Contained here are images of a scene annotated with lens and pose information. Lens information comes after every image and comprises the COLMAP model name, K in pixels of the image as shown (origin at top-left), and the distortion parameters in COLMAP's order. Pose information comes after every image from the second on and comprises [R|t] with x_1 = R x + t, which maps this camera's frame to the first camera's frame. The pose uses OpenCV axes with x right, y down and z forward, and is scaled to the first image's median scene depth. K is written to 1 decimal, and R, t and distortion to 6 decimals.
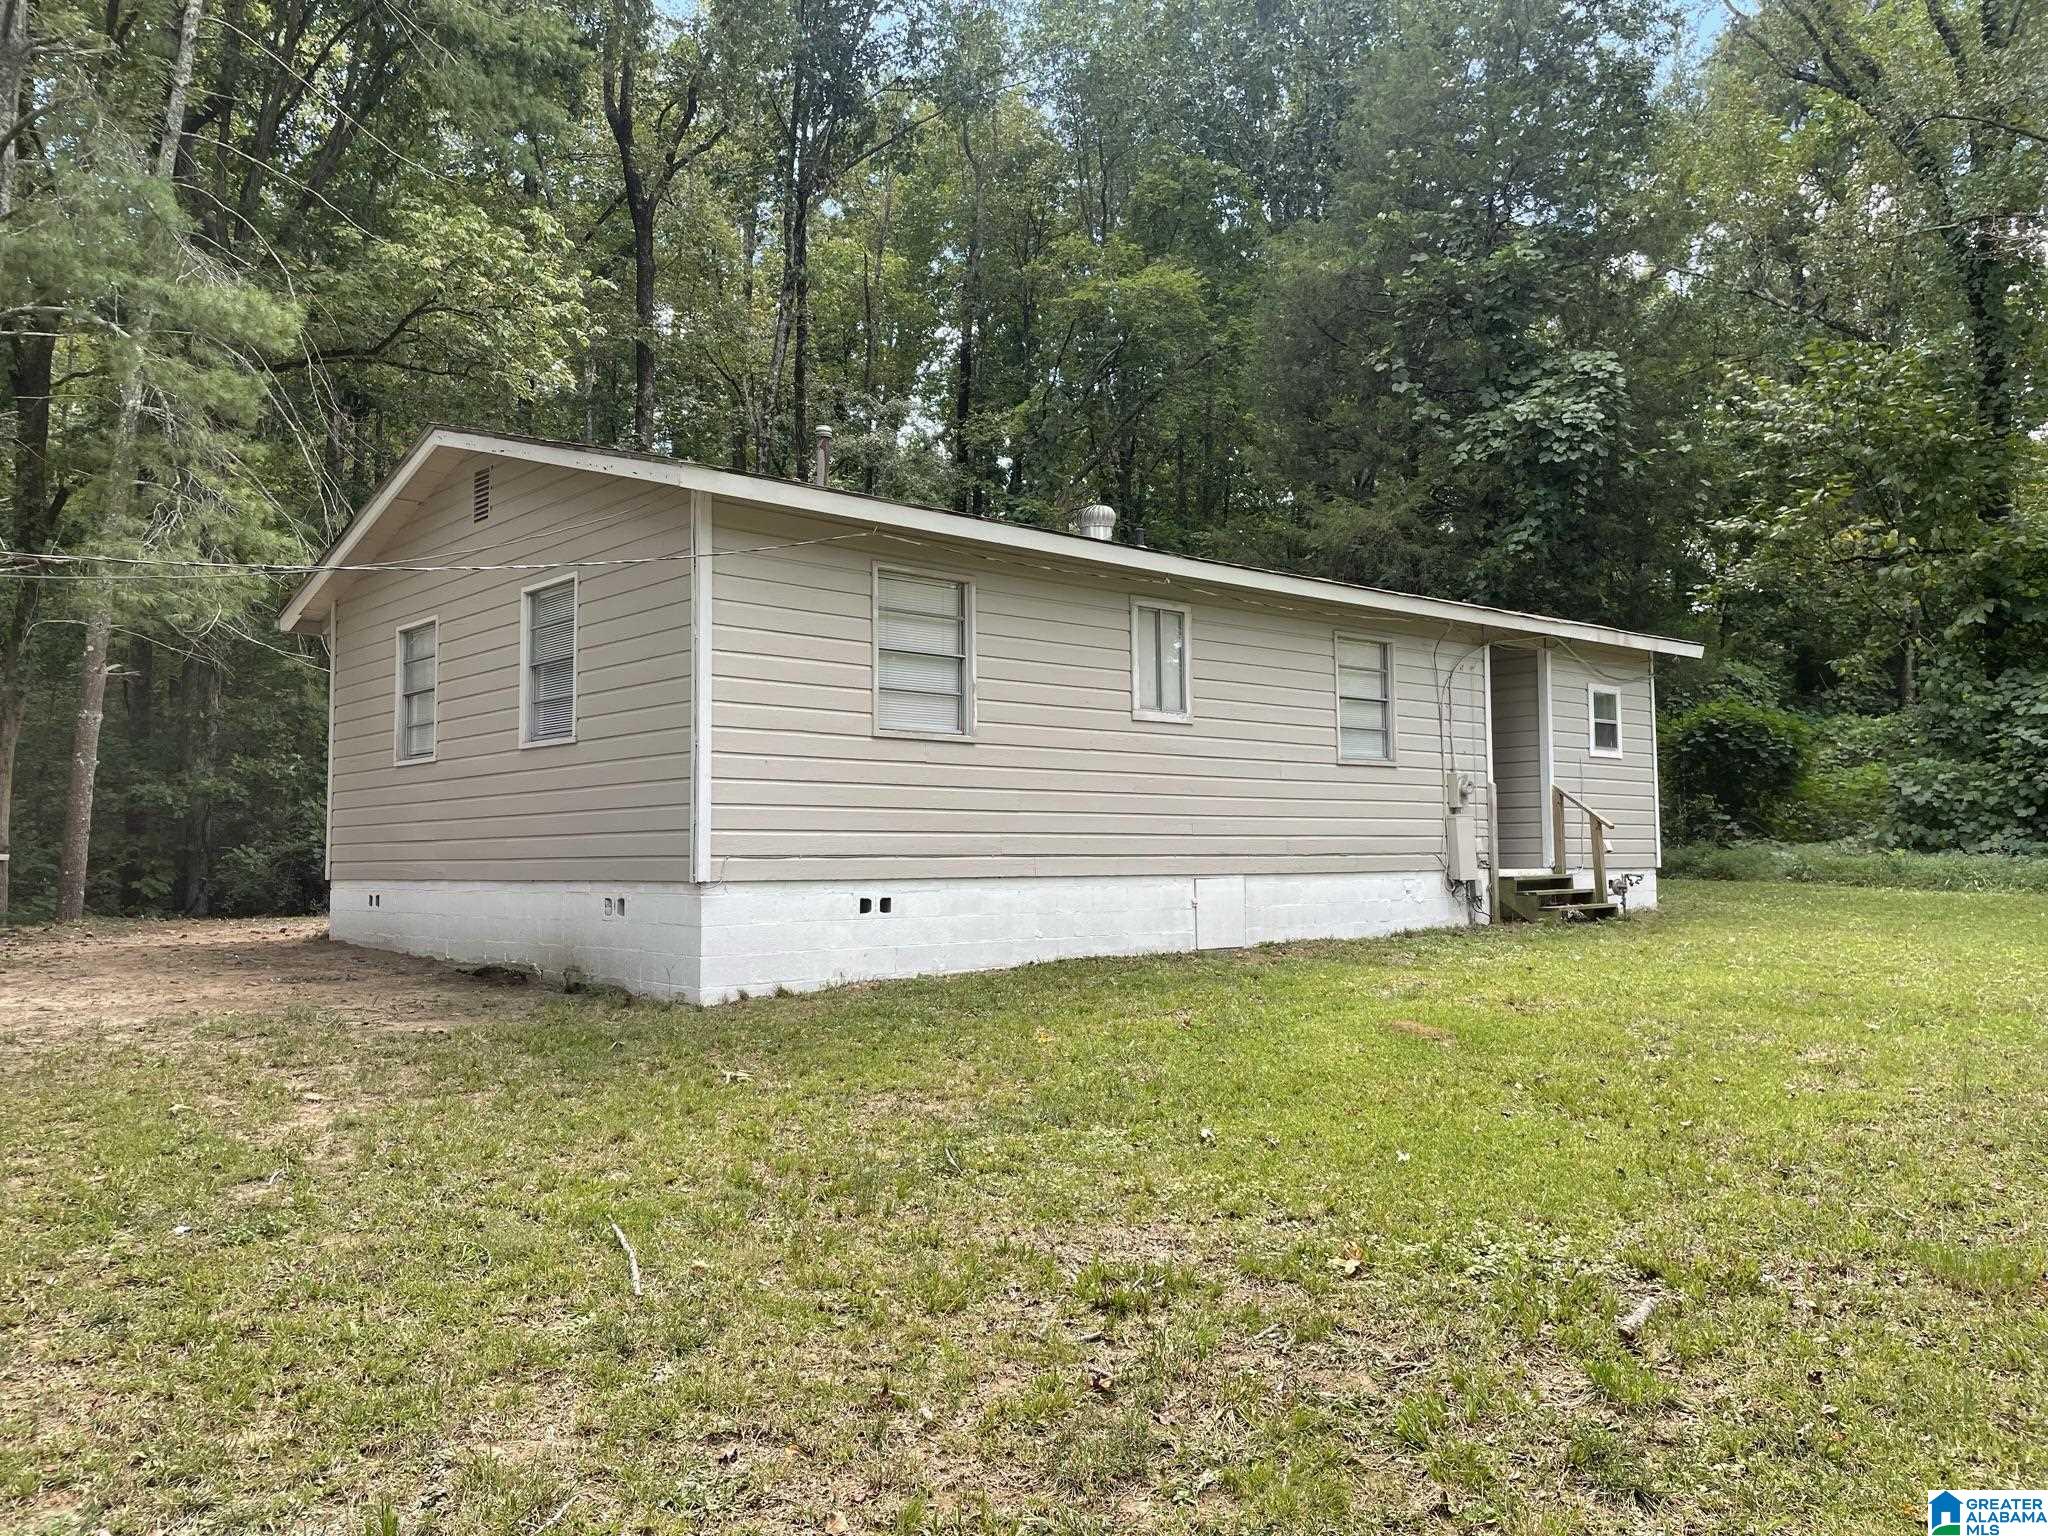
lens RADIAL K [[1607.1, 0, 1024.0], [0, 1607.1, 768.0], [0, 0, 1]] dist [0.083101, -0.112583]
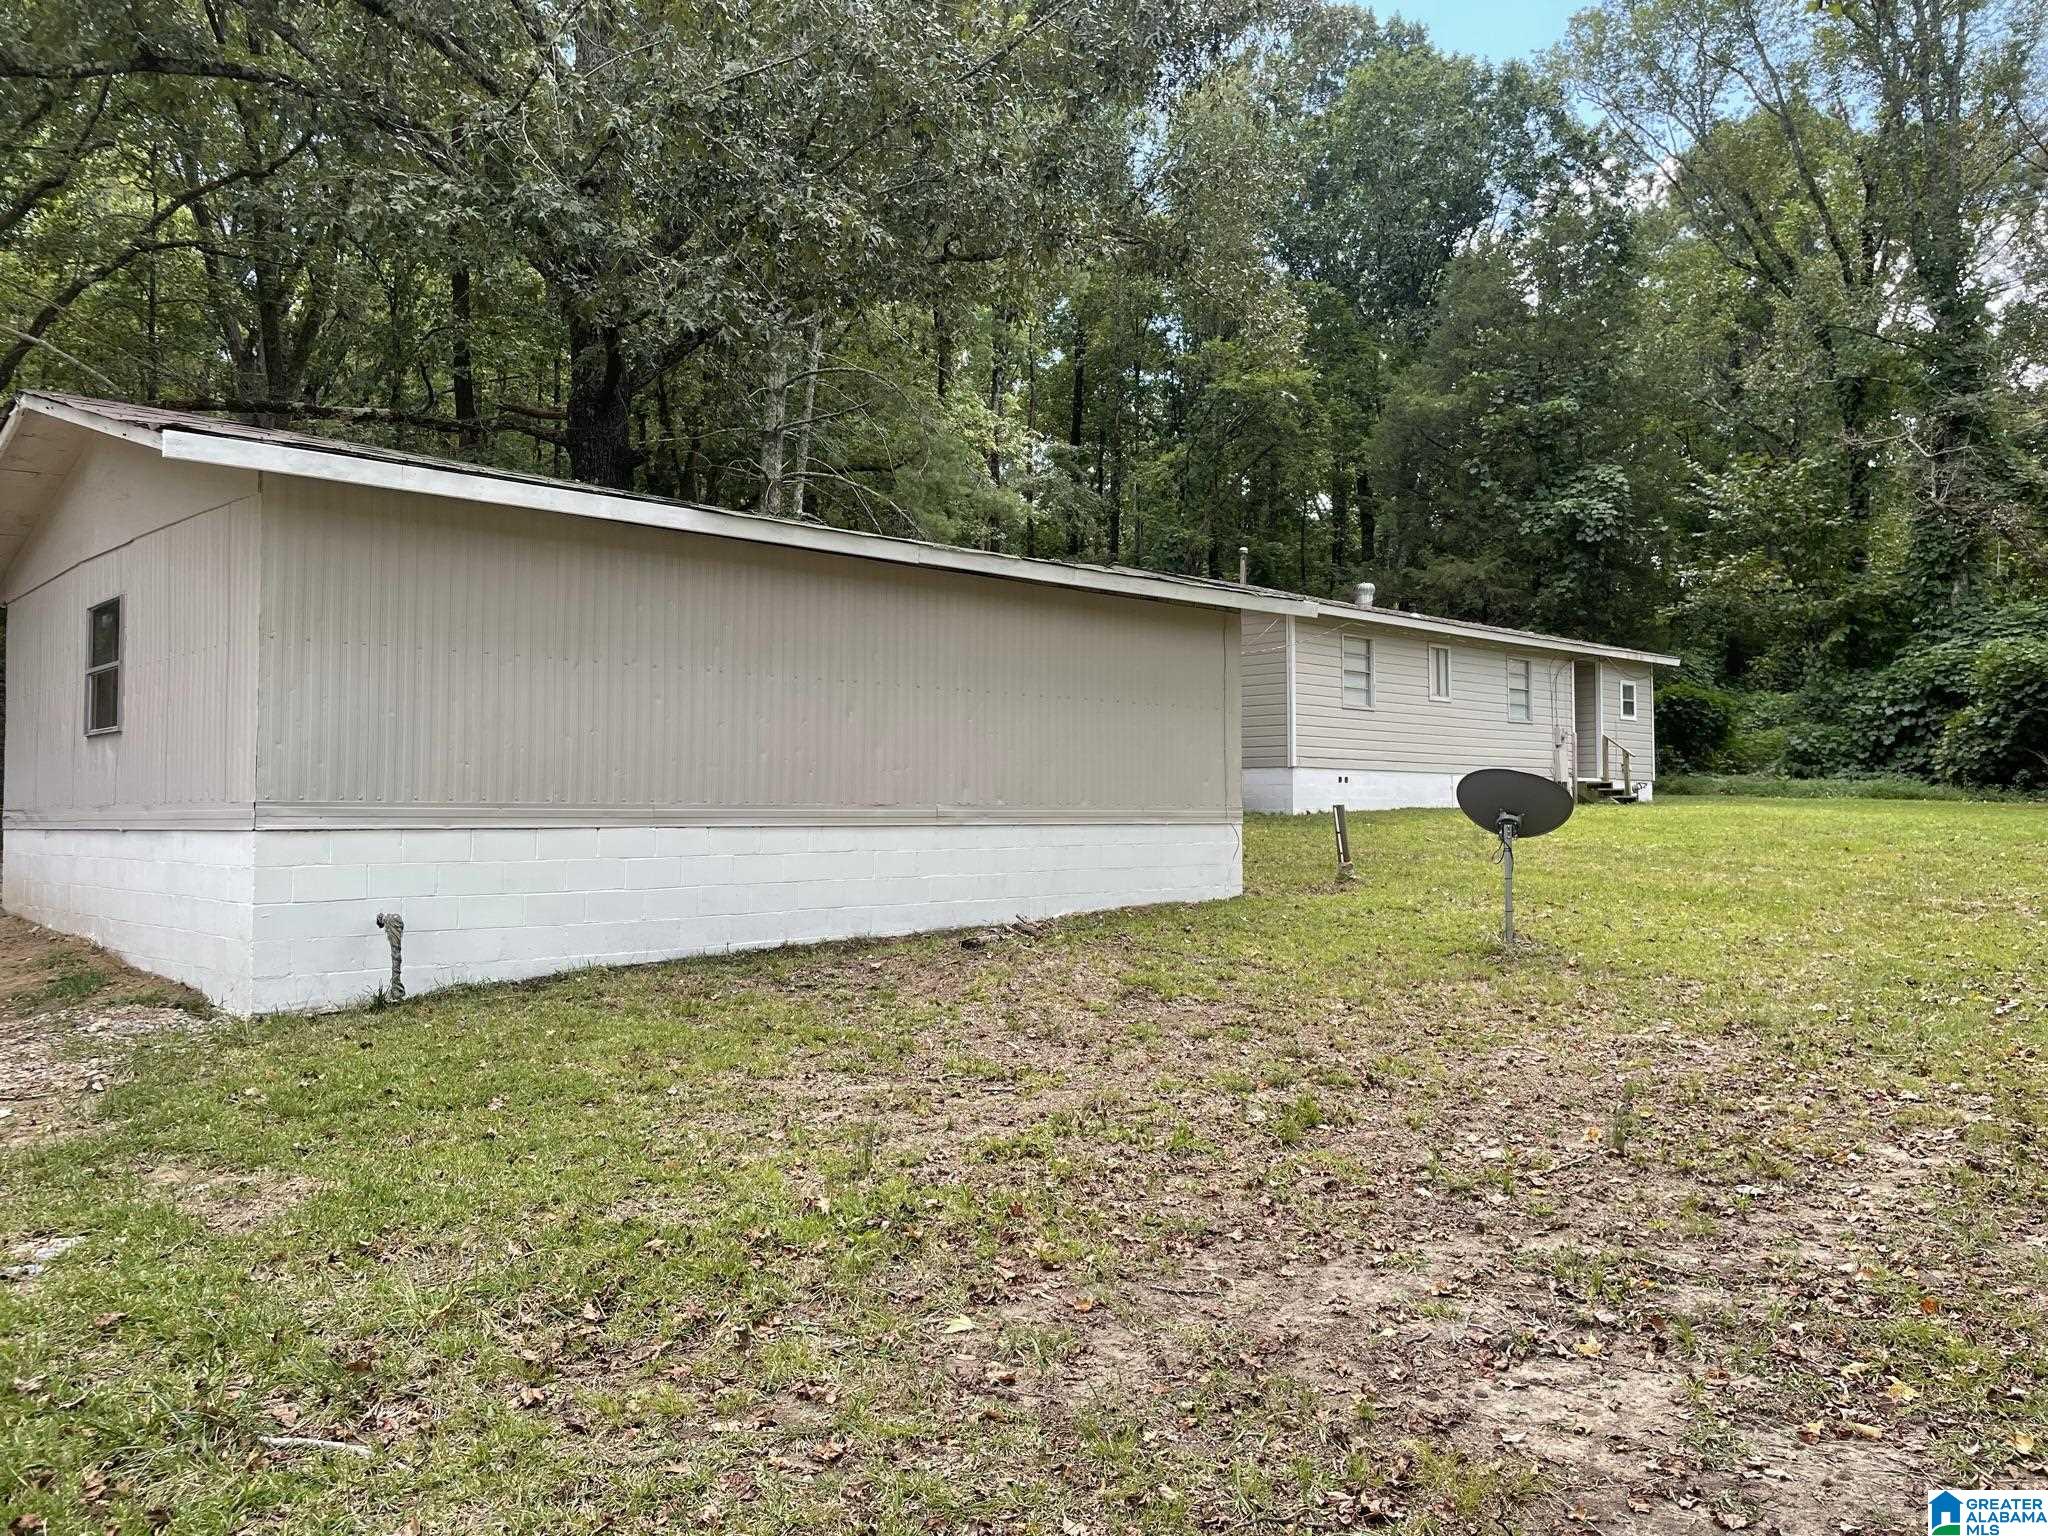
lens RADIAL K [[1524.9, 0, 1024.0], [0, 1524.9, 768.0], [0, 0, 1]] dist [0.012217, 0.002202]
pose [[0.999836, 0.010410, 0.014848, -0.275039], [-0.010829, 0.999537, 0.028421, 0.004561], [-0.014545, -0.028577, 0.999486, -0.567380]]
